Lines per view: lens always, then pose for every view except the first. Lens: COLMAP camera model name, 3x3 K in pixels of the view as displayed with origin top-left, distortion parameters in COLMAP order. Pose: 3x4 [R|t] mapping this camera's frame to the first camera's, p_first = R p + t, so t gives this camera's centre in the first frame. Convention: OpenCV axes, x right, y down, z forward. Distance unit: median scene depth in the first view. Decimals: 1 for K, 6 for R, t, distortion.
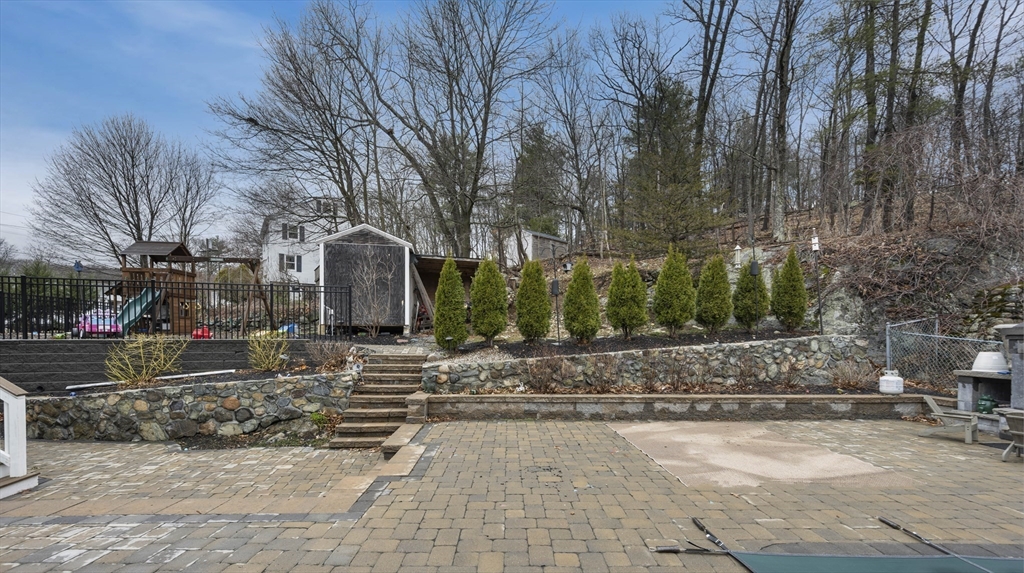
lens RADIAL K [[416.7, 0, 512.3], [0, 416.7, 288.0], [0, 0, 1]] dist [0.000278, 0.000132]
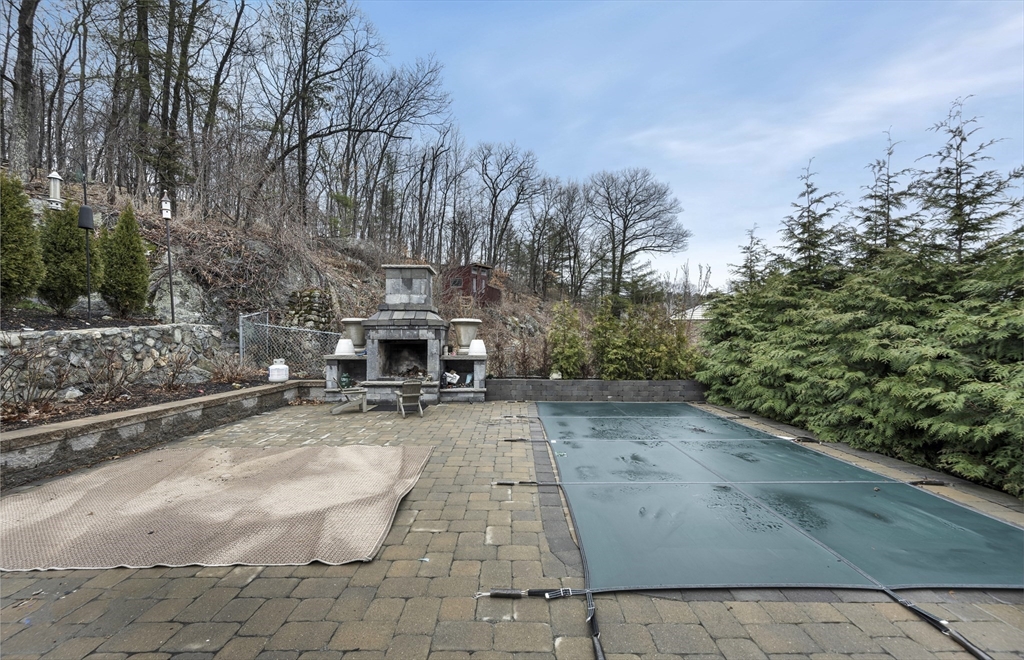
lens RADIAL K [[410.2, 0, 503.5], [0, 410.2, 333.1], [0, 0, 1]] dist [0.010719, -0.000077]
pose [[0.005508, 0.018042, 0.999822, -0.068936], [-0.120496, 0.992564, -0.017247, 0.083377], [-0.992699, -0.120380, 0.007641, 0.440180]]
